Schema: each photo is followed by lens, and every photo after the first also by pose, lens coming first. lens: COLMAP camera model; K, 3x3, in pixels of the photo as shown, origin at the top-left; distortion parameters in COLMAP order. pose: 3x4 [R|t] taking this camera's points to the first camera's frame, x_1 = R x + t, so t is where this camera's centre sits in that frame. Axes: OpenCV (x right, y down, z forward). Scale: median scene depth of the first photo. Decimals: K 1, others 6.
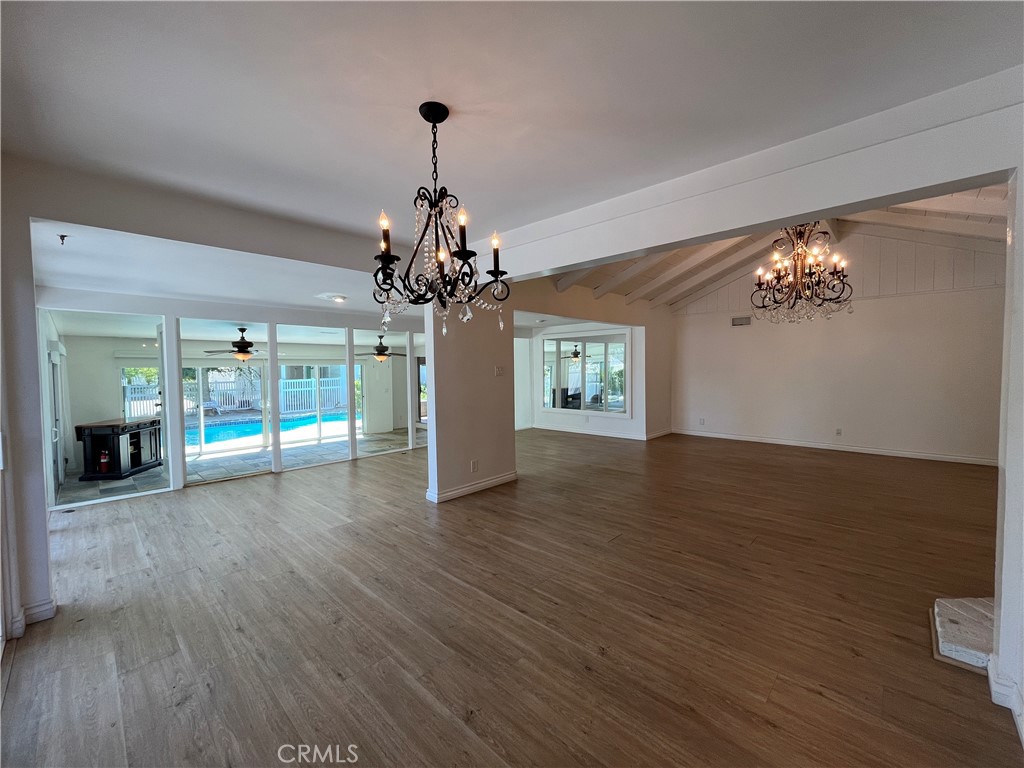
lens RADIAL K [[410.9, 0, 512.8], [0, 410.9, 383.3], [0, 0, 1]] dist [0.000059, 0.000118]
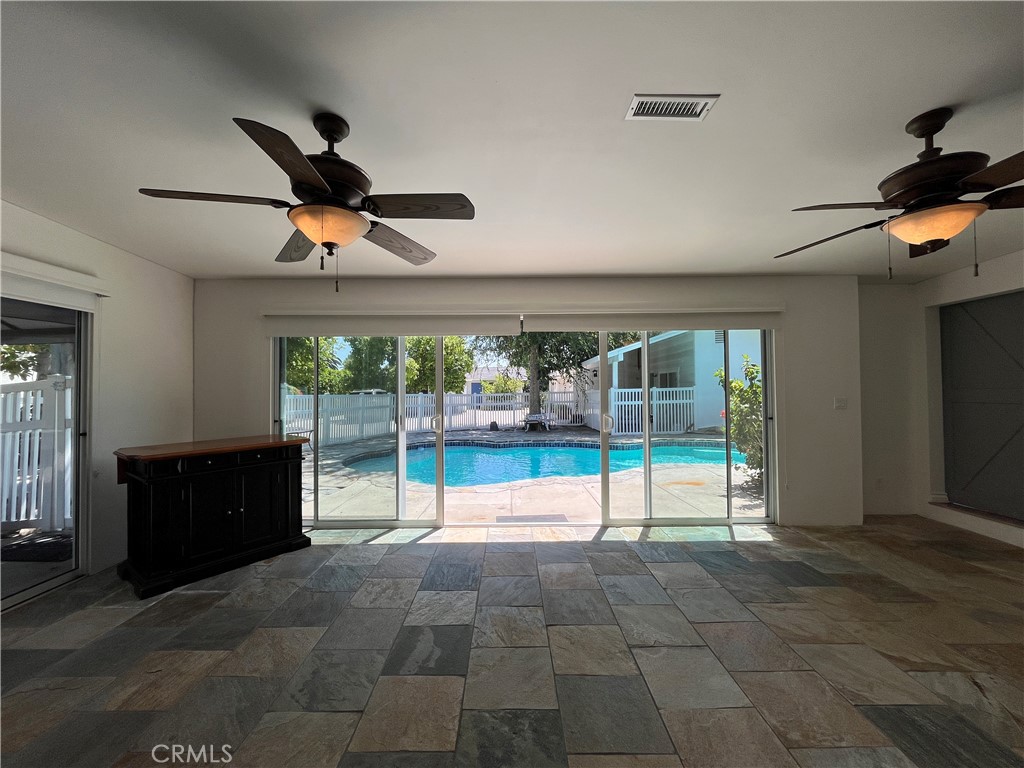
lens RADIAL K [[410.9, 0, 511.4], [0, 410.9, 380.8], [0, 0, 1]] dist [0.000059, 0.000118]
pose [[0.689877, -0.011371, -0.723838, -0.162342], [-0.027330, 0.998755, -0.041737, 0.012629], [0.723411, 0.048576, 0.688707, 0.371426]]
